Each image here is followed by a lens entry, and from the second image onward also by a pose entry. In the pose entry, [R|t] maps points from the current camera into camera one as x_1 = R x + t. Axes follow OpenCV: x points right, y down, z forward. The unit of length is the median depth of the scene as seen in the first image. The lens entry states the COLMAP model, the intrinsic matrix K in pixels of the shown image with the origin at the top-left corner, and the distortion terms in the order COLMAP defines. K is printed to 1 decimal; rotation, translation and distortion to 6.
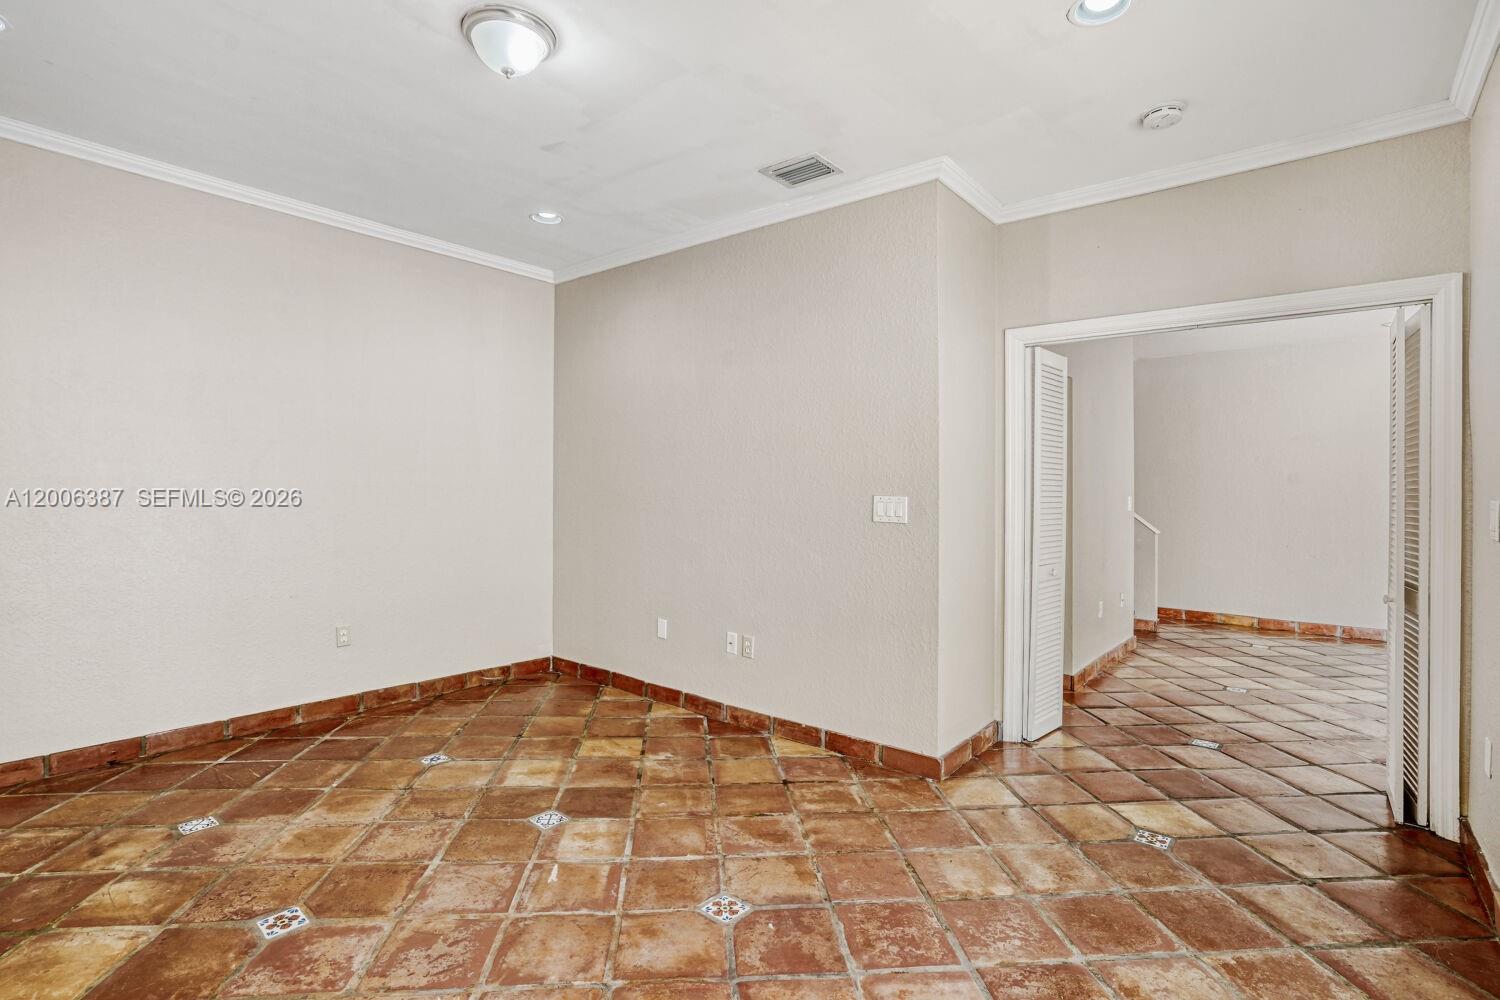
lens RADIAL K [[705.1, 0, 744.0], [0, 705.1, 496.1], [0, 0, 1]] dist [-0.033083, 0.009643]
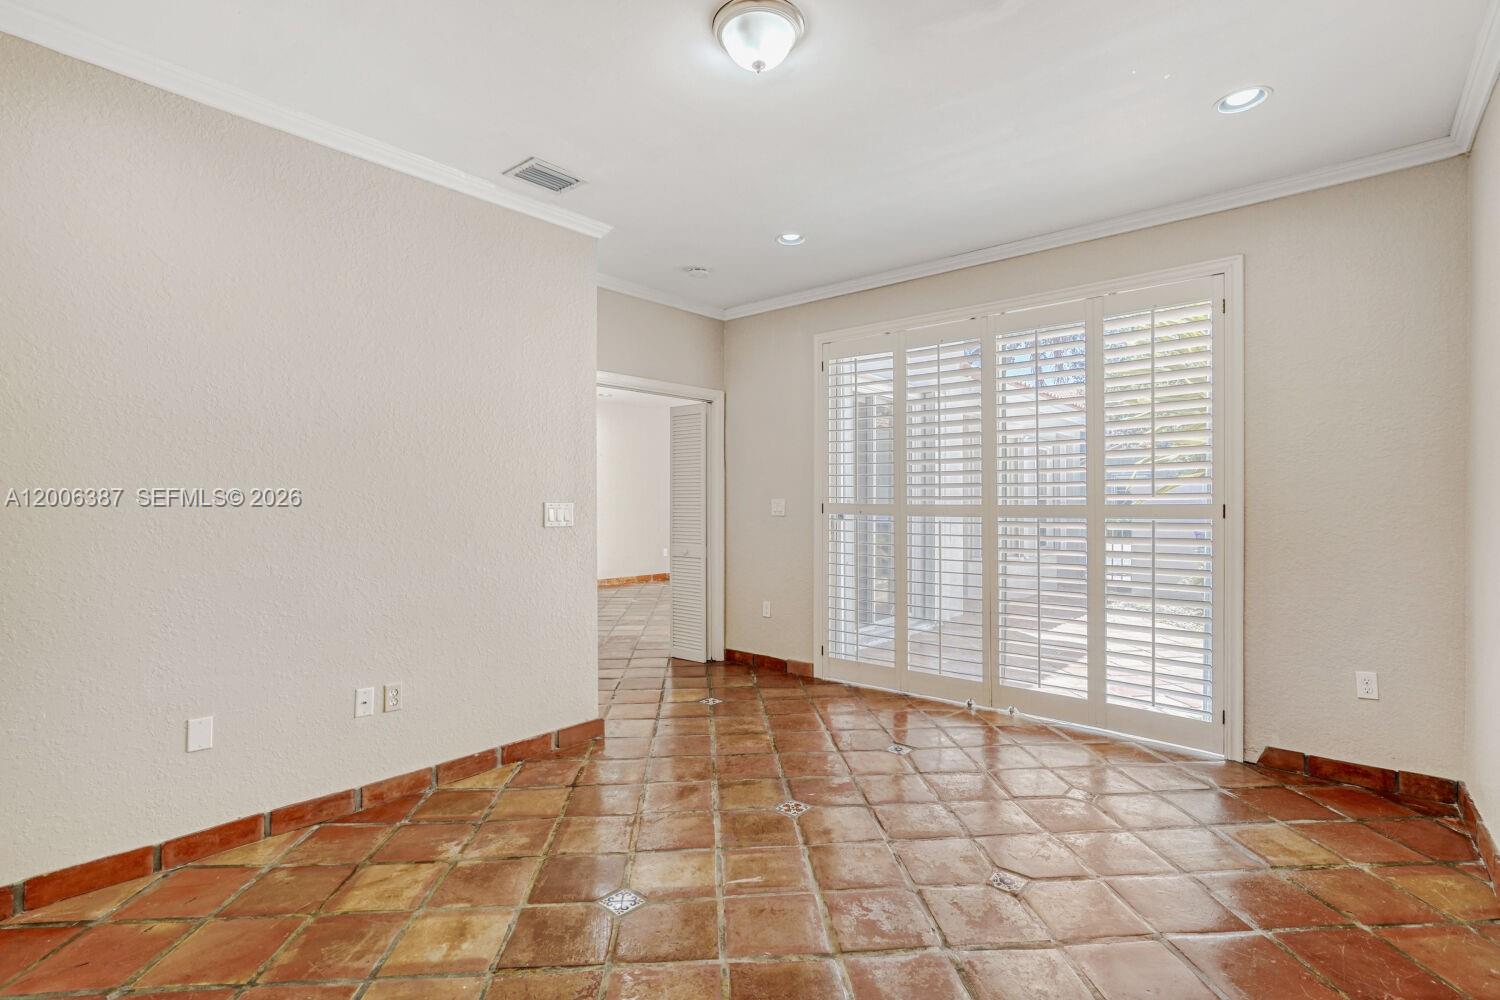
lens RADIAL K [[705.1, 0, 735.6], [0, 705.1, 502.2], [0, 0, 1]] dist [-0.033083, 0.009643]
pose [[0.025195, -0.006762, 0.999660, -0.896279], [0.014087, 0.999880, 0.006409, -0.003980], [-0.999583, 0.013921, 0.025288, 0.697540]]
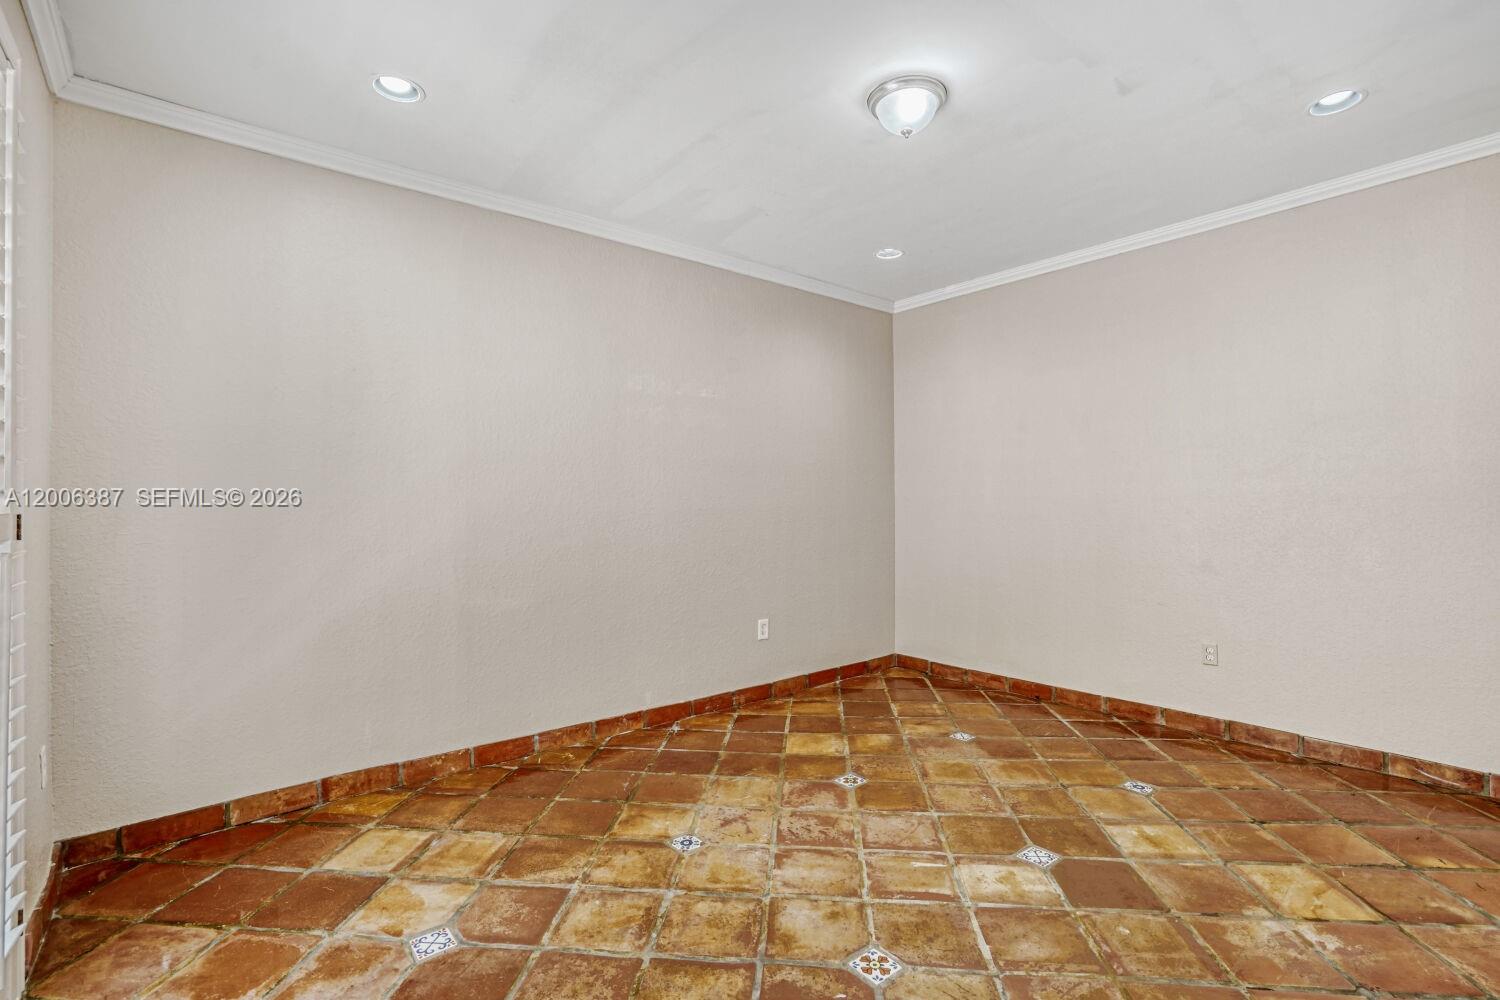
lens RADIAL K [[705.1, 0, 742.5], [0, 705.1, 501.2], [0, 0, 1]] dist [-0.033083, 0.009643]
pose [[-0.172674, -0.012221, -0.984903, 0.572591], [-0.007734, 0.999909, -0.011051, 0.009693], [0.984949, 0.005709, -0.172753, 0.642620]]
